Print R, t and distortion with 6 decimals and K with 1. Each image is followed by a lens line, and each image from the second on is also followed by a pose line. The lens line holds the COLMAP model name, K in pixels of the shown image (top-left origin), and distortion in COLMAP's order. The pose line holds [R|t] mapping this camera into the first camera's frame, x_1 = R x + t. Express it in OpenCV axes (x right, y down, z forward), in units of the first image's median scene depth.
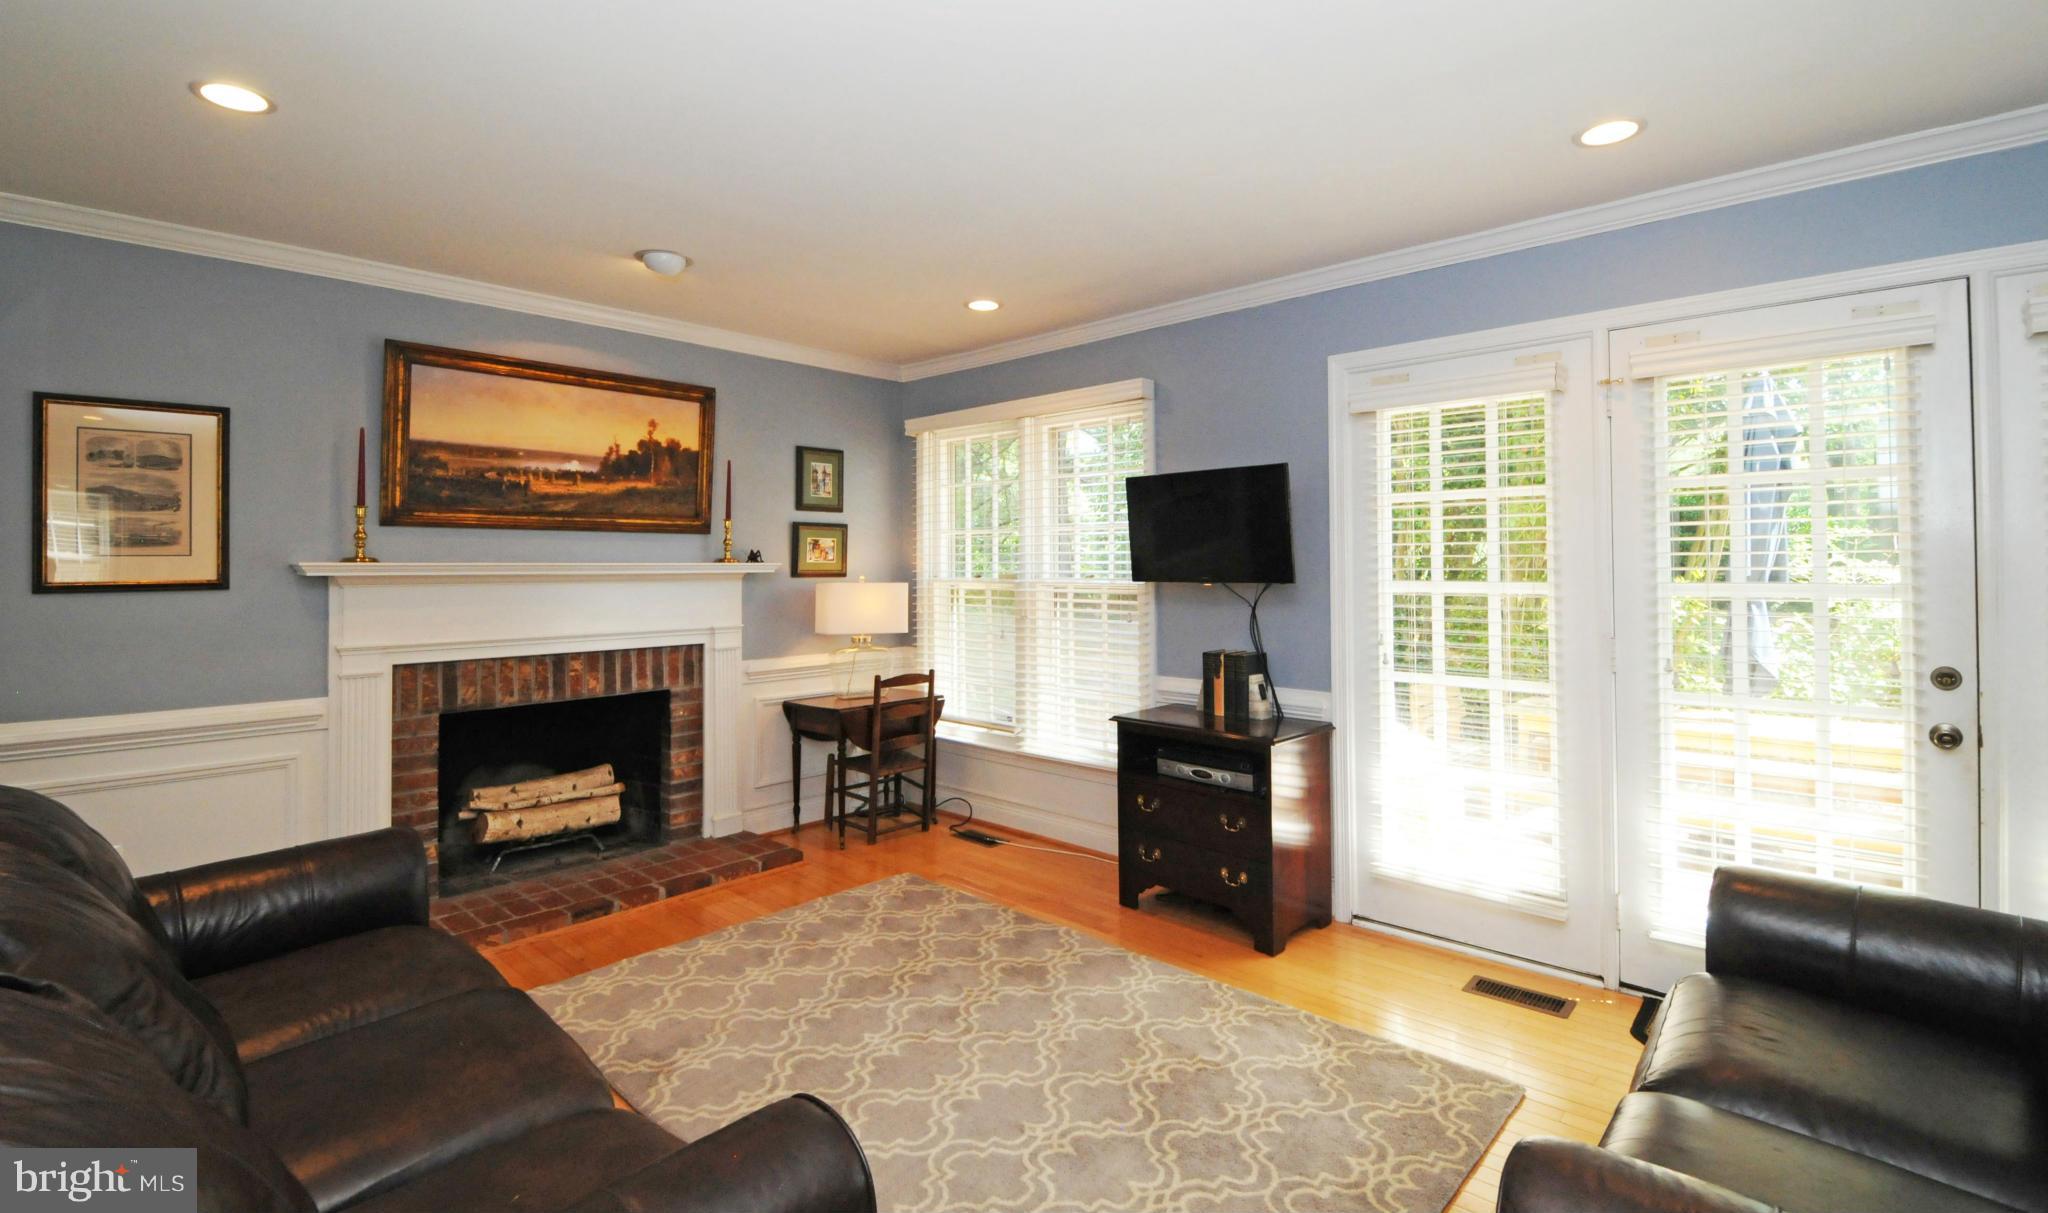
lens RADIAL K [[912.6, 0, 1025.9], [0, 912.6, 553.2], [0, 0, 1]] dist [0.001637, 0.000089]
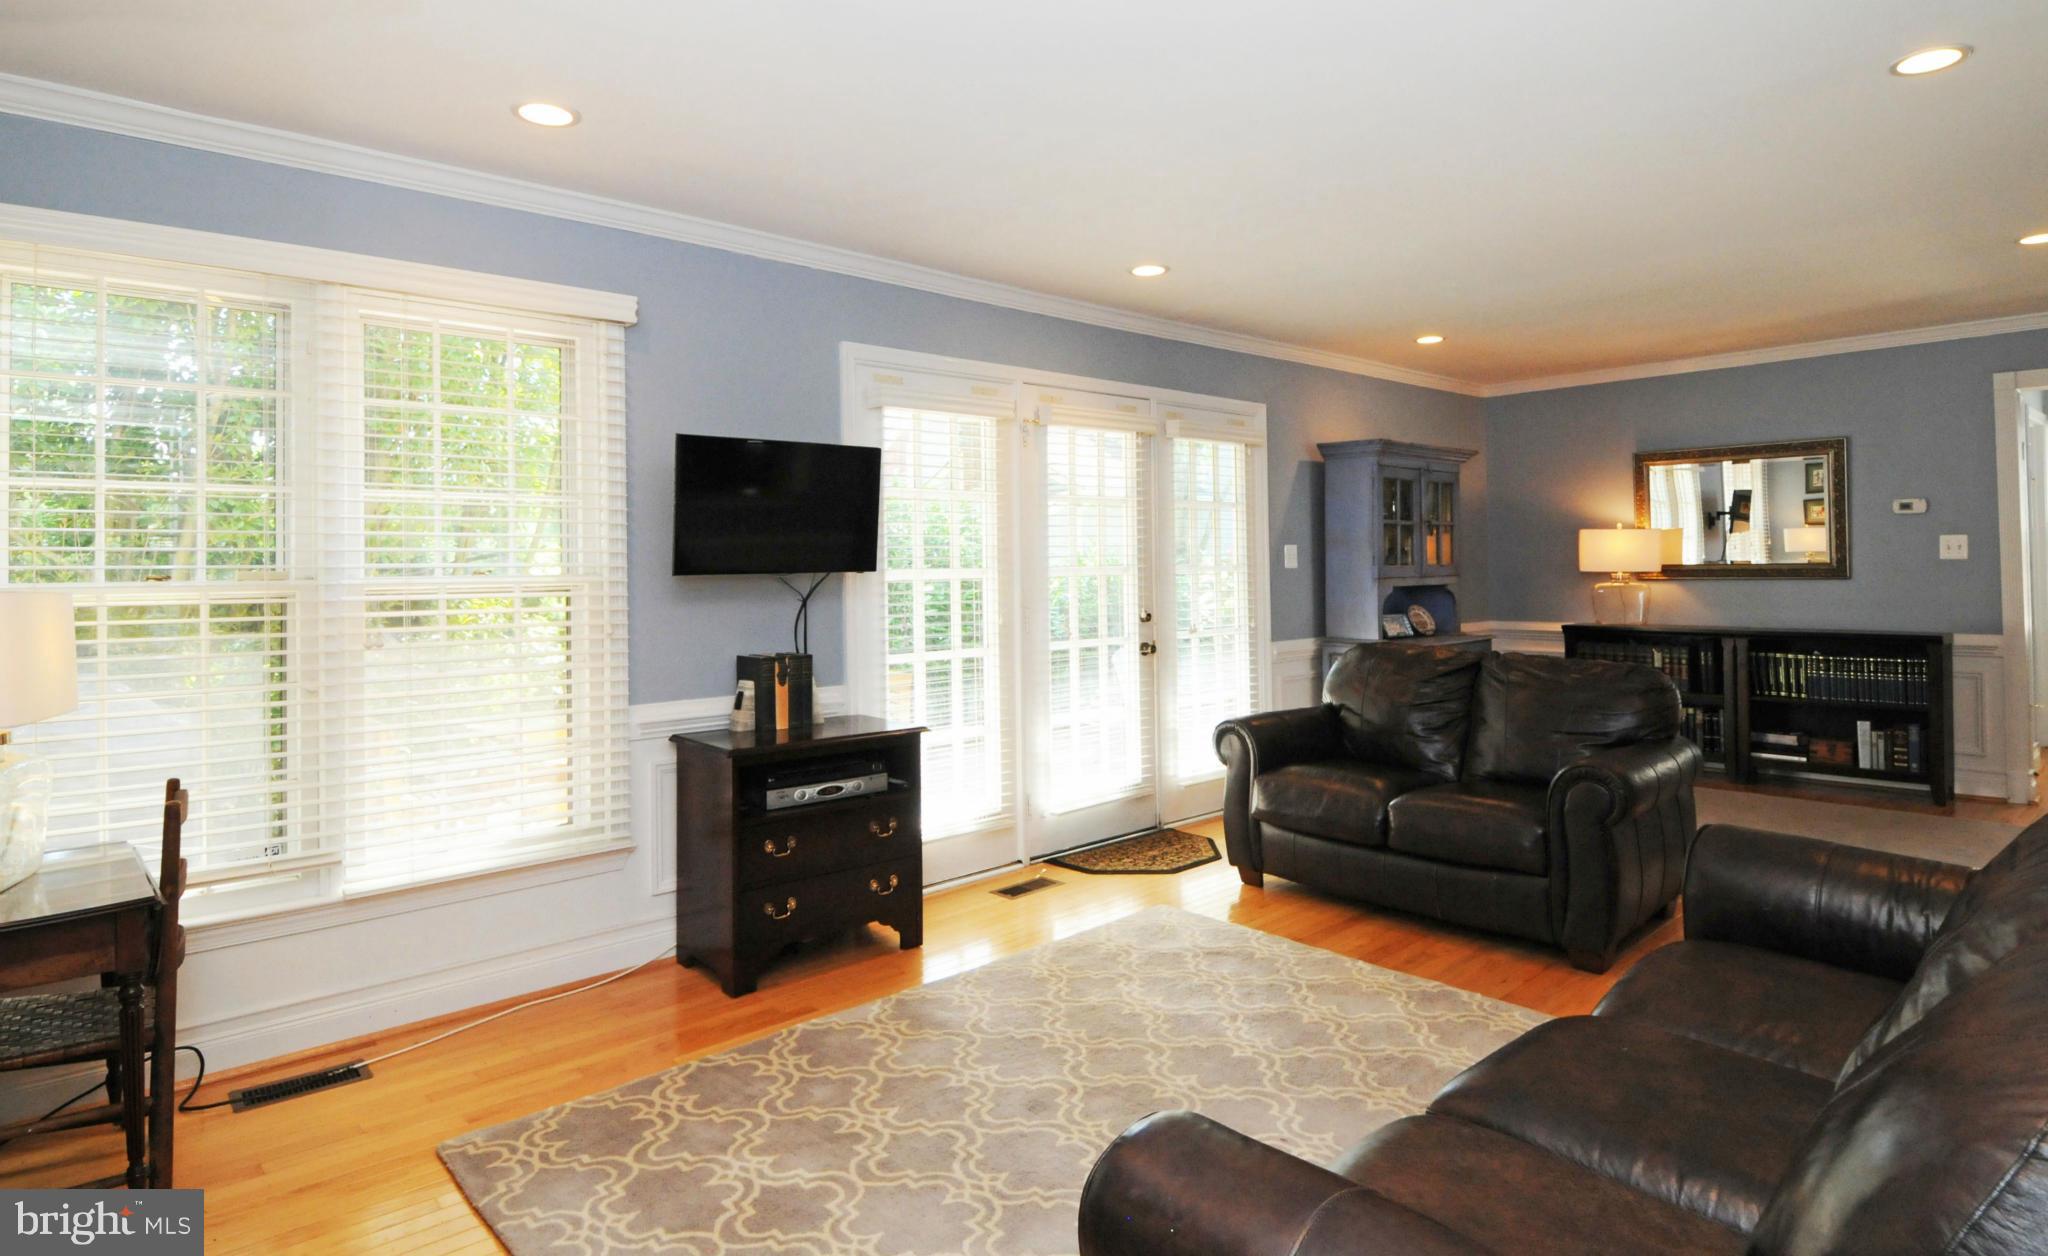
lens RADIAL K [[1128.0, 0, 1025.6], [0, 1128.0, 556.6], [0, 0, 1]] dist [-0.001752, -0.000186]
pose [[0.078883, 0.013571, 0.996791, -0.843763], [0.001241, 0.999905, -0.013711, 0.031871], [-0.996883, 0.002319, 0.078859, 0.704066]]
